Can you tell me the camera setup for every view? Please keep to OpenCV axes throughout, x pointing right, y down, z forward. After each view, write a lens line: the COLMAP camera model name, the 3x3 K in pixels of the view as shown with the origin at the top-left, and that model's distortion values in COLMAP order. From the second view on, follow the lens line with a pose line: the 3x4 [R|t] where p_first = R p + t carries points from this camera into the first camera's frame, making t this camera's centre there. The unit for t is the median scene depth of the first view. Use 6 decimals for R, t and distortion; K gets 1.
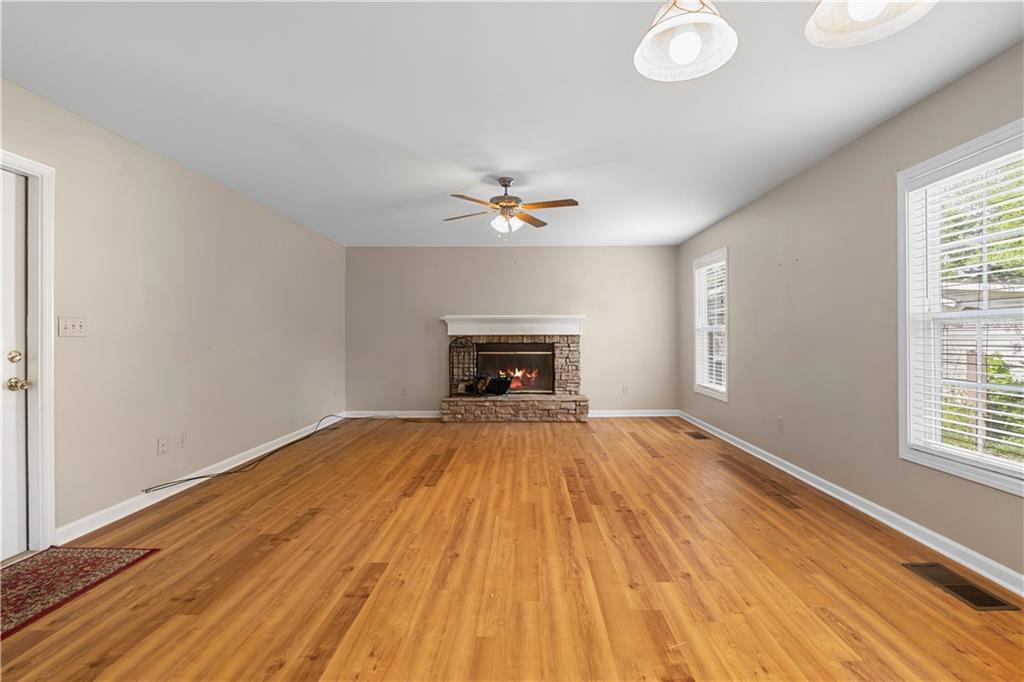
lens RADIAL K [[464.4, 0, 514.6], [0, 464.4, 337.3], [0, 0, 1]] dist [0.000218, 0.000638]
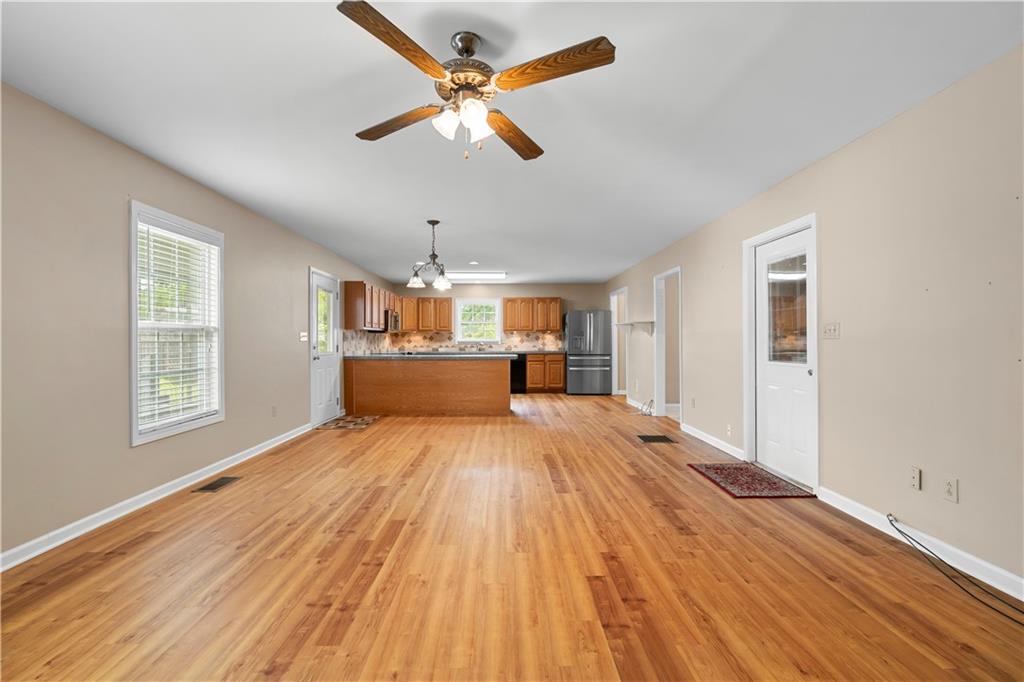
lens RADIAL K [[464.4, 0, 514.6], [0, 464.4, 337.3], [0, 0, 1]] dist [0.000218, 0.000638]
pose [[-0.998885, 0.003846, -0.047058, -0.055545], [0.004115, 0.999976, -0.005624, -0.002634], [0.047035, -0.005811, -0.998876, 1.959216]]
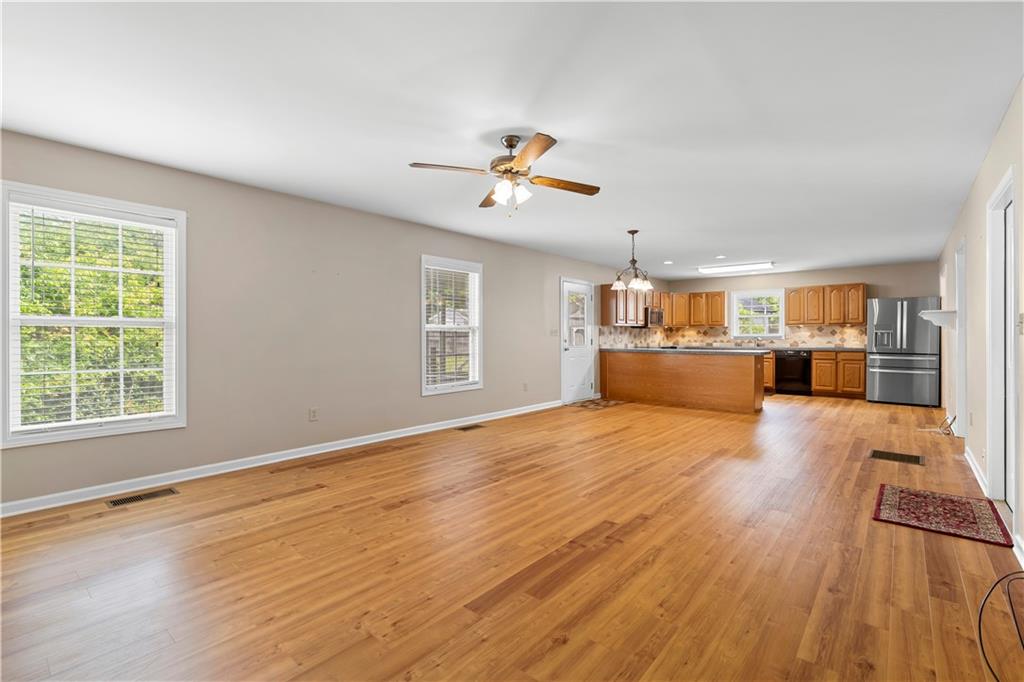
lens RADIAL K [[471.2, 0, 514.7], [0, 471.2, 336.4], [0, 0, 1]] dist [0.001415, 0.000483]
pose [[-0.780845, 0.000671, 0.624724, -0.676853], [0.002681, 0.999994, 0.002277, -0.003699], [-0.624718, 0.003453, -0.780842, 2.093078]]
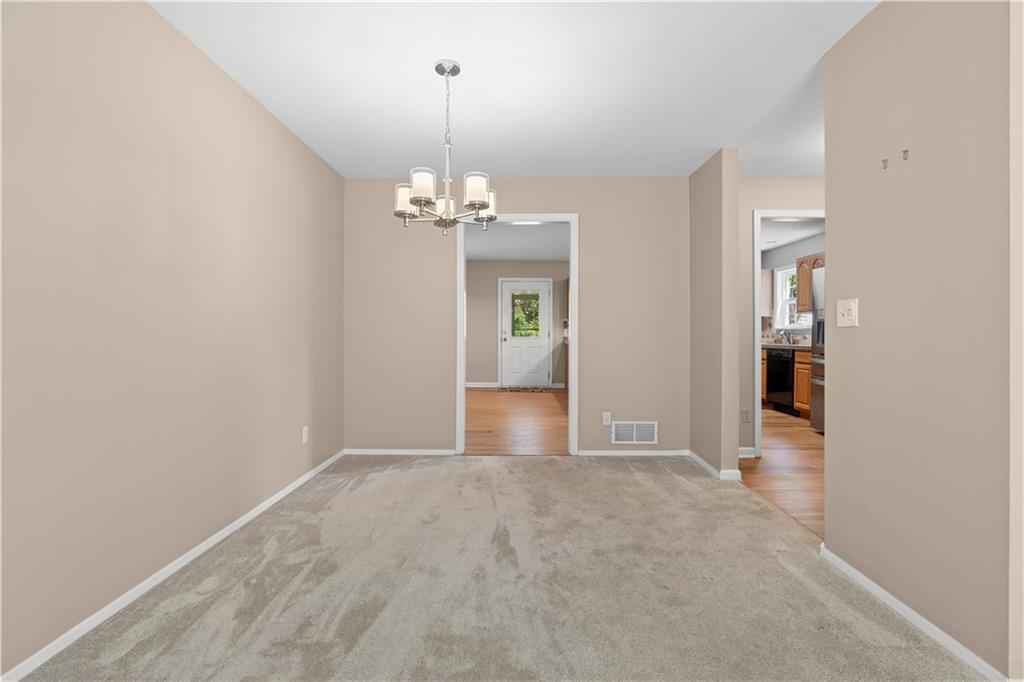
lens RADIAL K [[464.4, 0, 514.6], [0, 464.4, 337.3], [0, 0, 1]] dist [0.000218, 0.000638]
pose [[-0.014981, -0.010188, 0.999836, -2.209564], [-0.001830, 0.999947, 0.010162, 0.026180], [-0.999886, -0.001678, -0.014999, -0.106262]]
